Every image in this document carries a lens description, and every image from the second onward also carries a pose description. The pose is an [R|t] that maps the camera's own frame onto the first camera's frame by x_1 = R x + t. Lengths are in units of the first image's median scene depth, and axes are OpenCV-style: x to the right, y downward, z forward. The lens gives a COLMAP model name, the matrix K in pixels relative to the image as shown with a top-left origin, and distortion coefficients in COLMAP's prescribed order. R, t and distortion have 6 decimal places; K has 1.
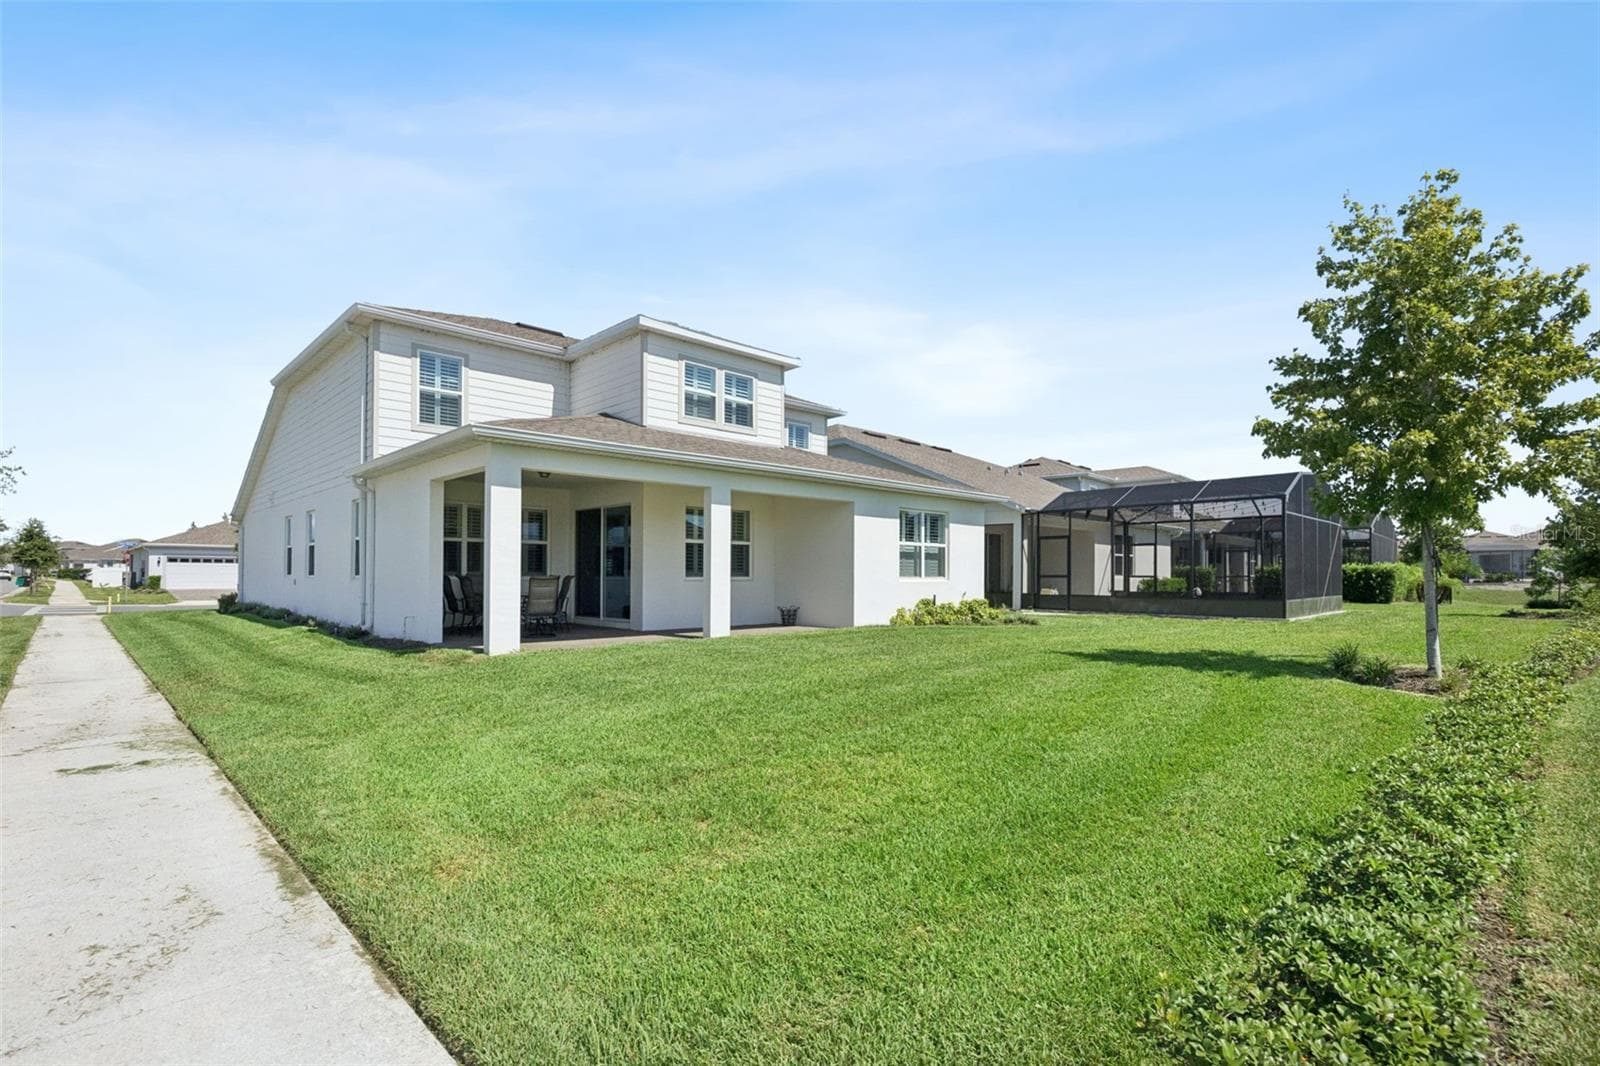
lens RADIAL K [[740.6, 0, 774.4], [0, 740.6, 566.2], [0, 0, 1]] dist [-0.000014, 0.000032]
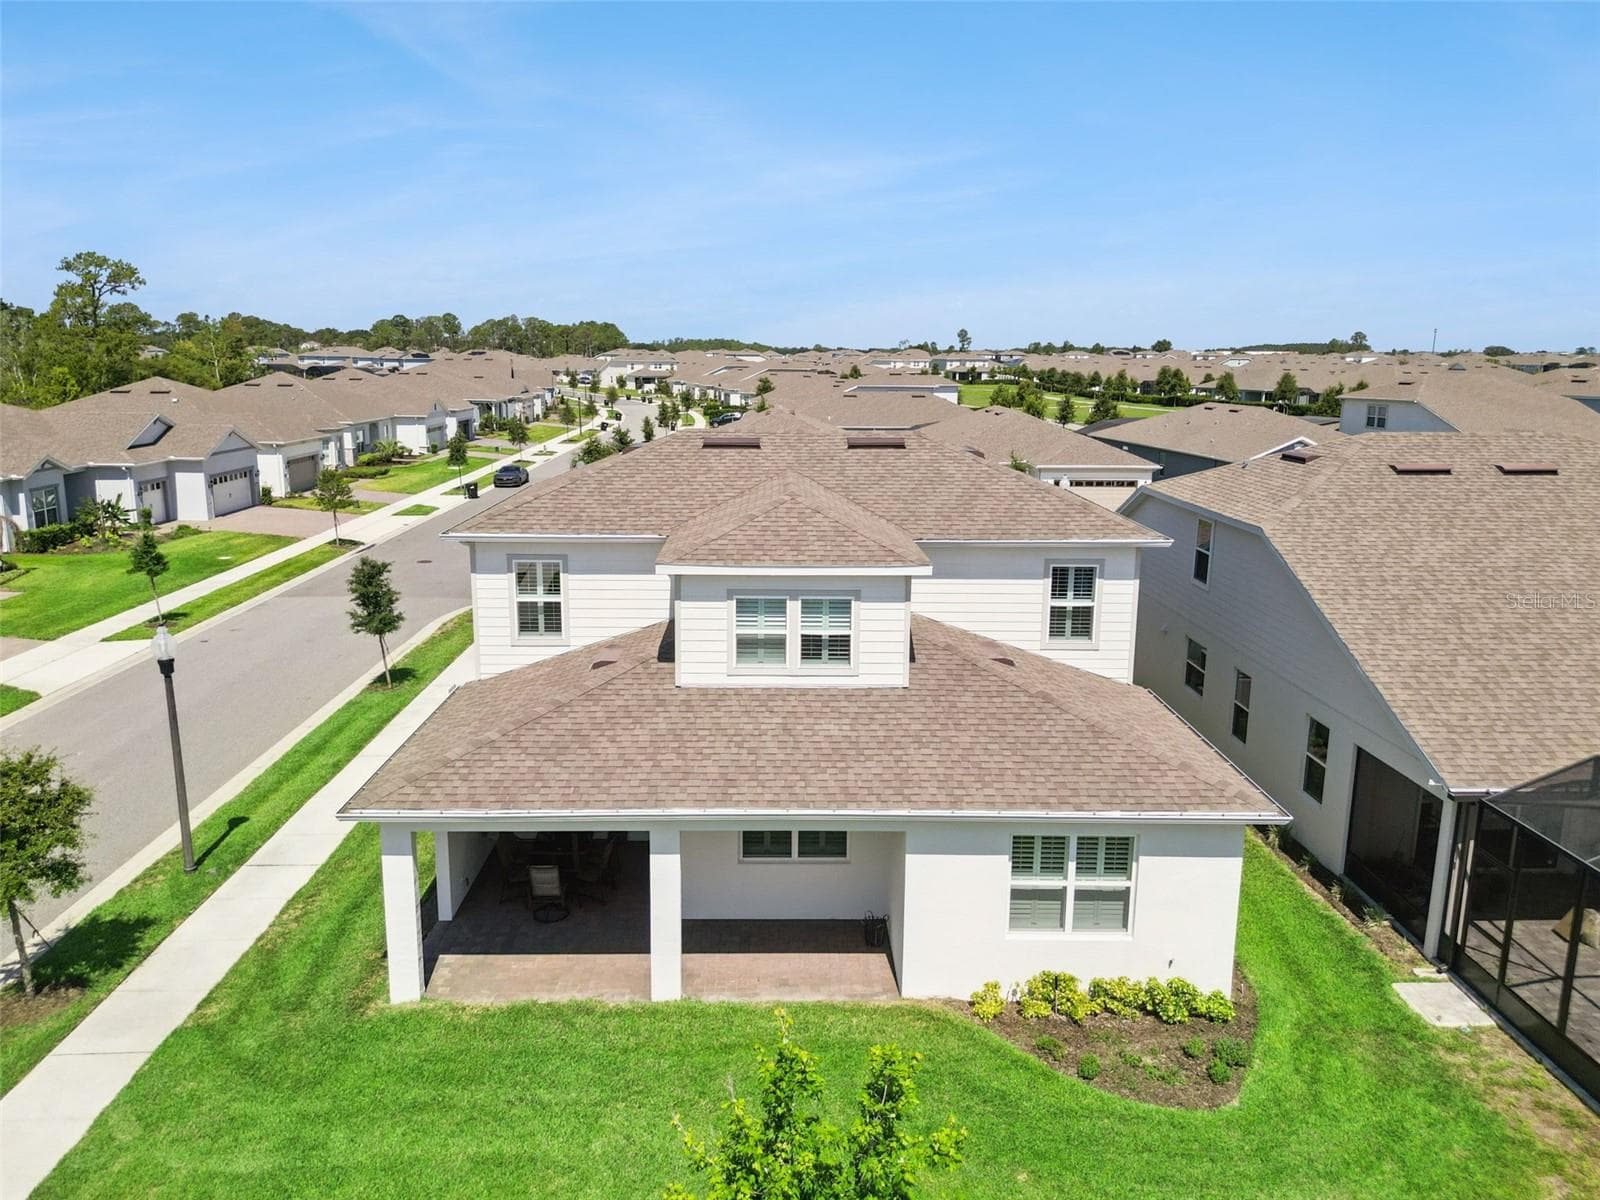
lens RADIAL K [[1142.6, 0, 794.2], [0, 1142.6, 592.9], [0, 0, 1]] dist [0.042247, -0.007096]
pose [[0.745528, 0.125842, -0.654486, 0.674230], [0.005026, 0.980923, 0.194334, -0.491783], [0.666456, -0.148171, 0.730672, 0.166318]]
